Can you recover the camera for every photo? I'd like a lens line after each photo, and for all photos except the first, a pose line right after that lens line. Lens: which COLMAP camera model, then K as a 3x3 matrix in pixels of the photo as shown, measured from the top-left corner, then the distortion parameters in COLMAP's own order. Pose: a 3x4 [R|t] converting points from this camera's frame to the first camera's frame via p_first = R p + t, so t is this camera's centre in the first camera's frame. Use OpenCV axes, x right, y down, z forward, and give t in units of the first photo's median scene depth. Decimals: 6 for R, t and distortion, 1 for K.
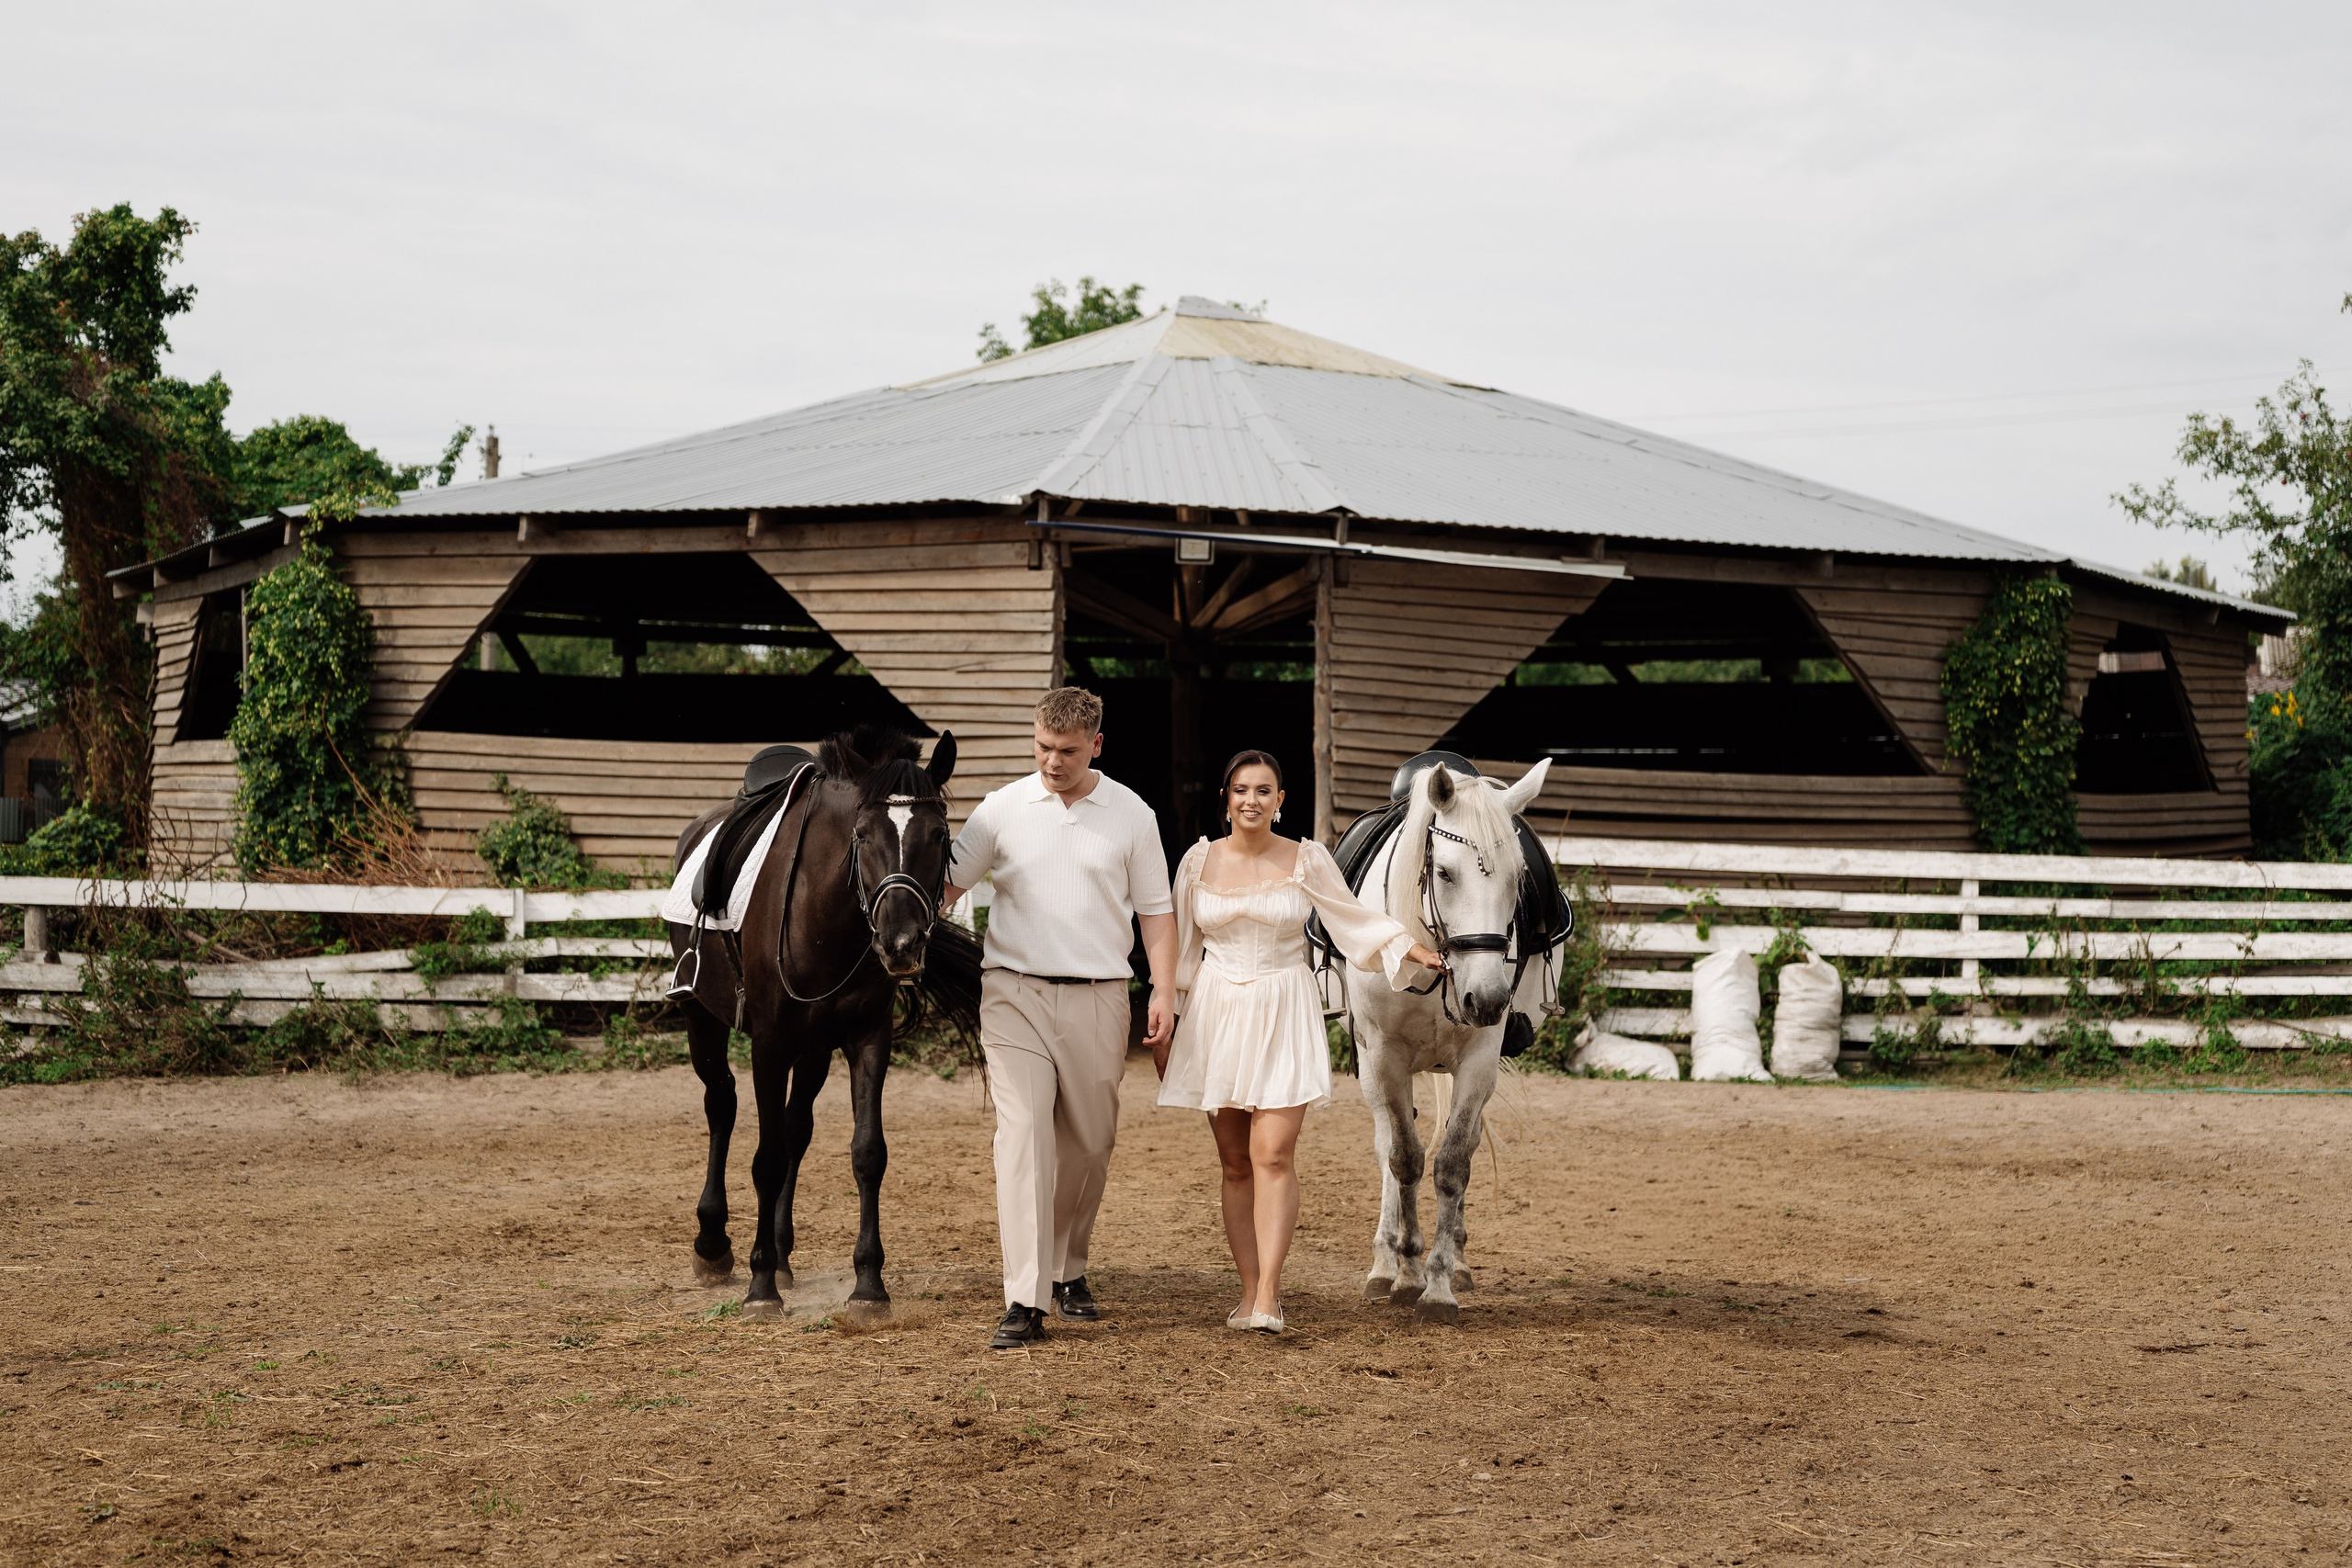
lens RADIAL K [[4809.9, 0, 1173.2], [0, 4809.9, 780.2], [0, 0, 1]] dist [0.056072, 0.166537]
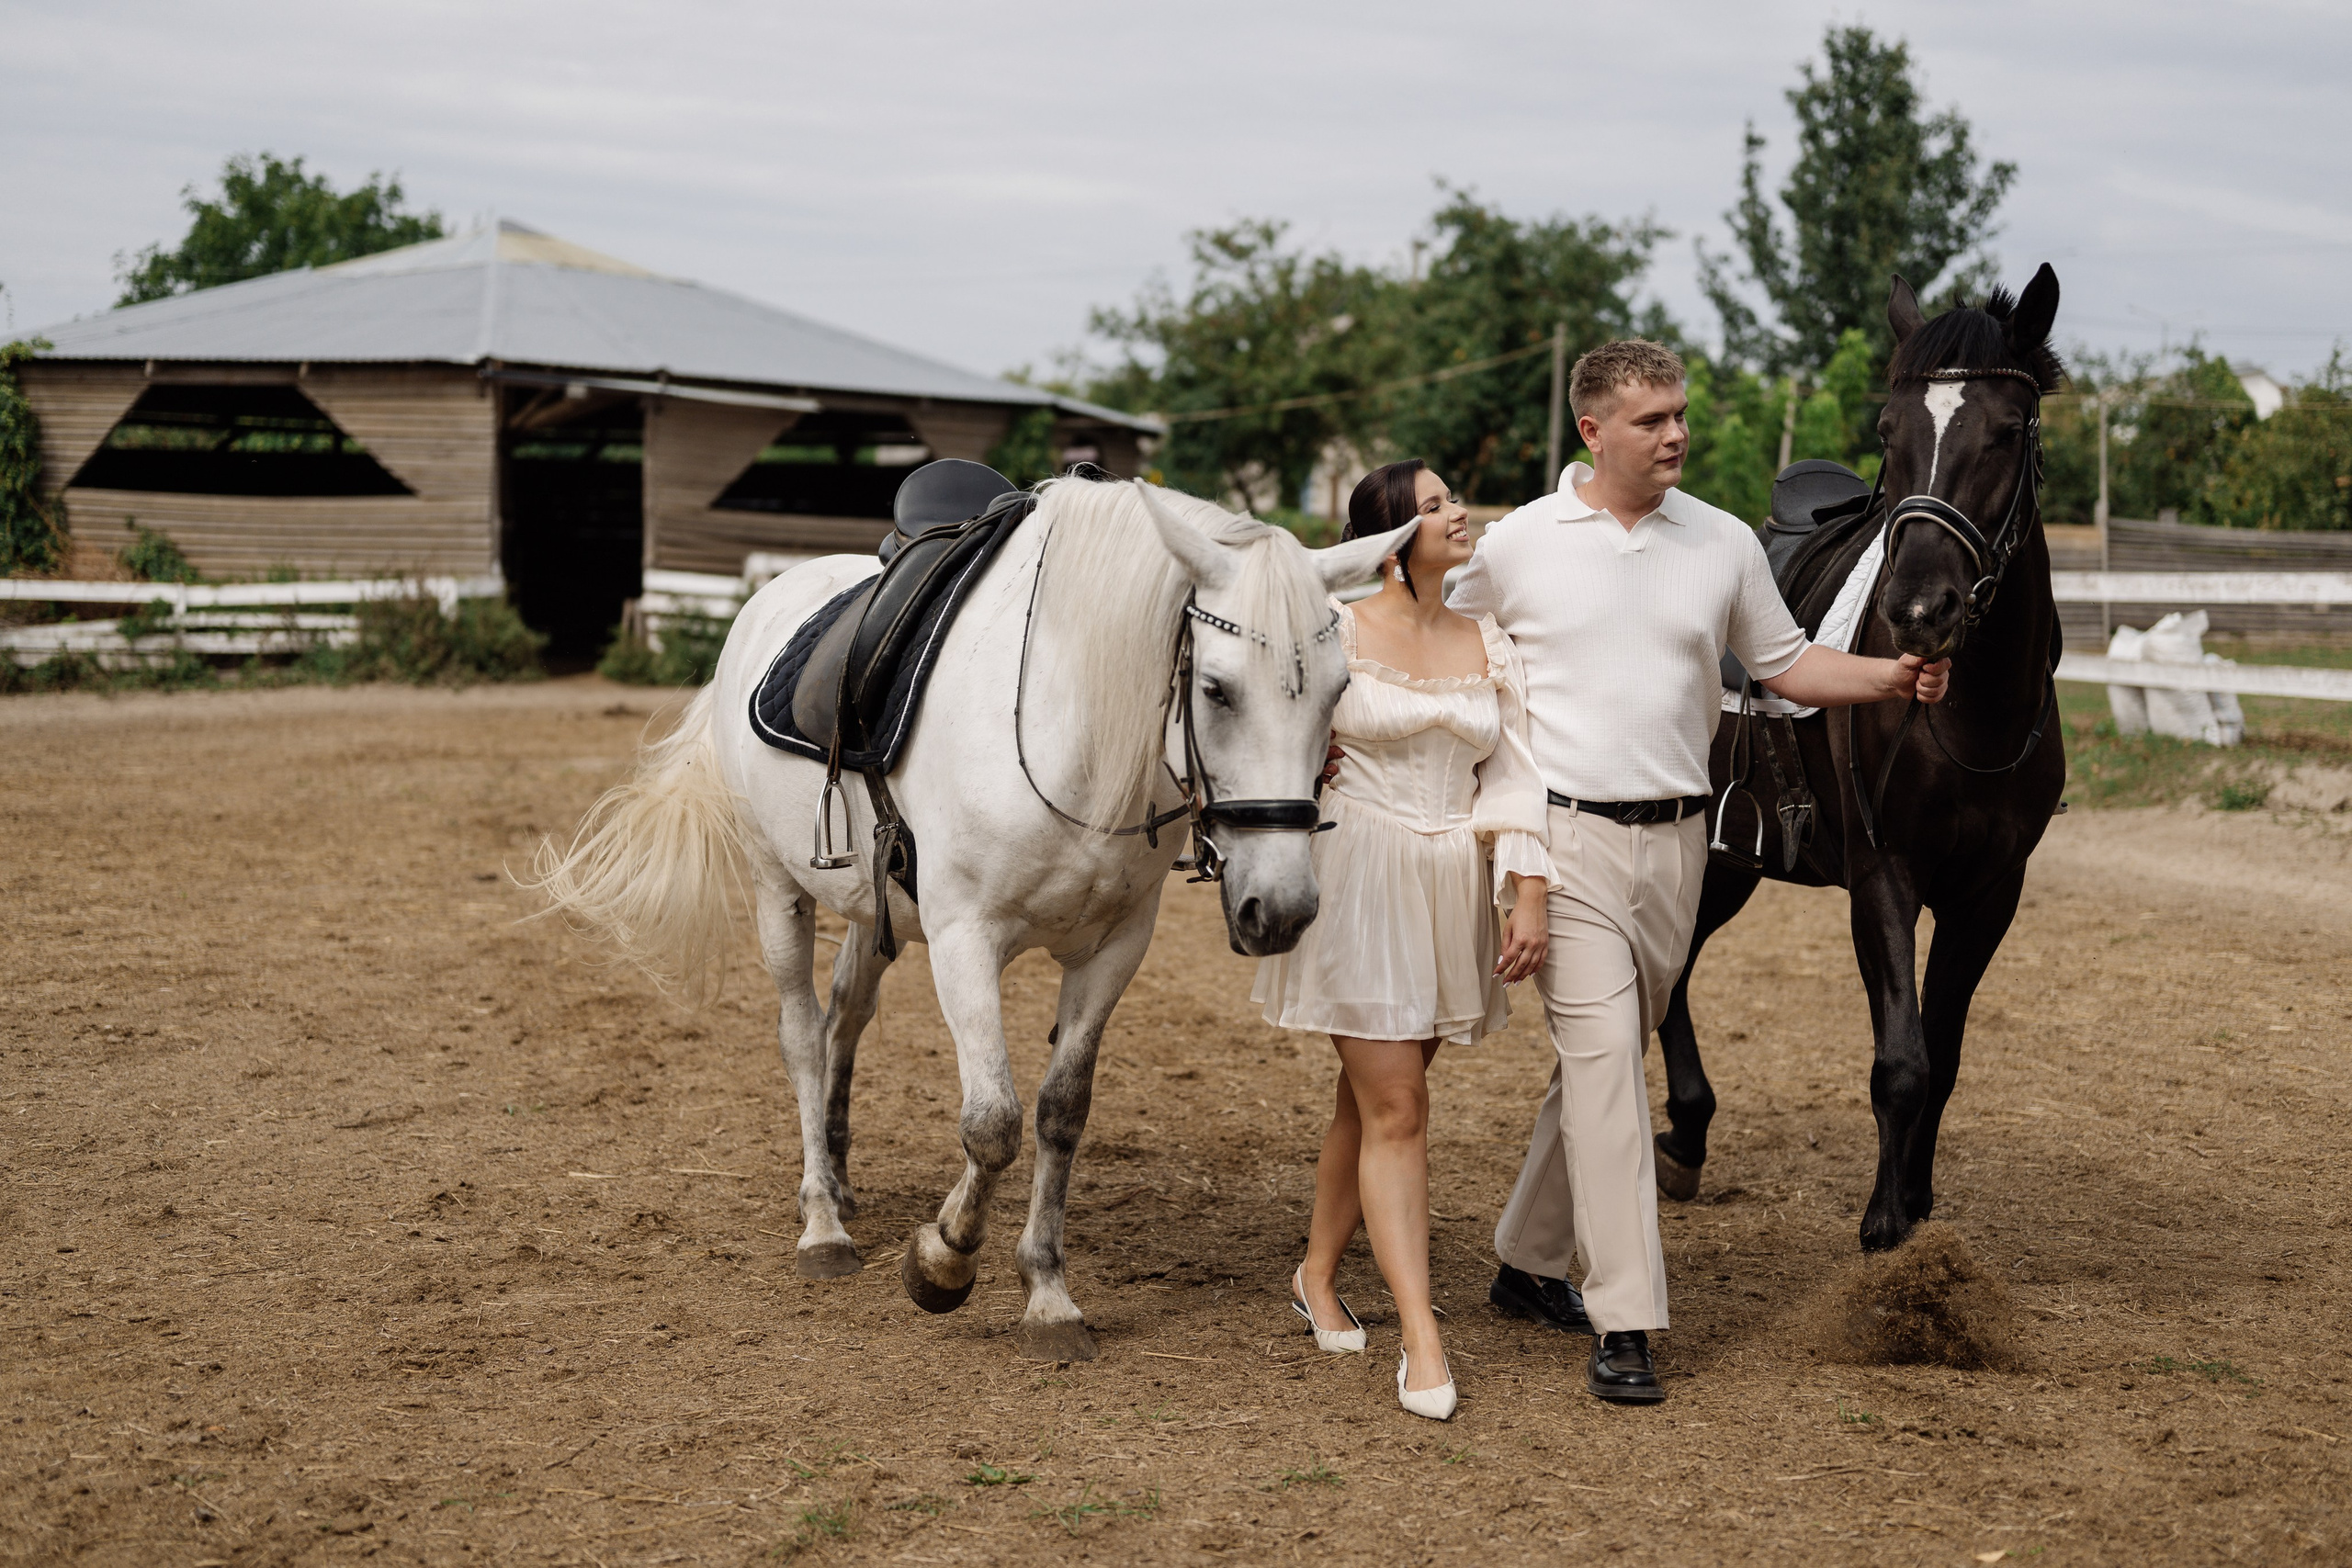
lens RADIAL K [[4809.9, 0, 1173.2], [0, 4809.9, 780.2], [0, 0, 1]] dist [0.056072, 0.166537]
pose [[0.959916, -0.009813, 0.280117, -0.265657], [-0.006514, 0.998336, 0.057296, -0.008170], [-0.280213, -0.056824, 0.958254, -0.699580]]
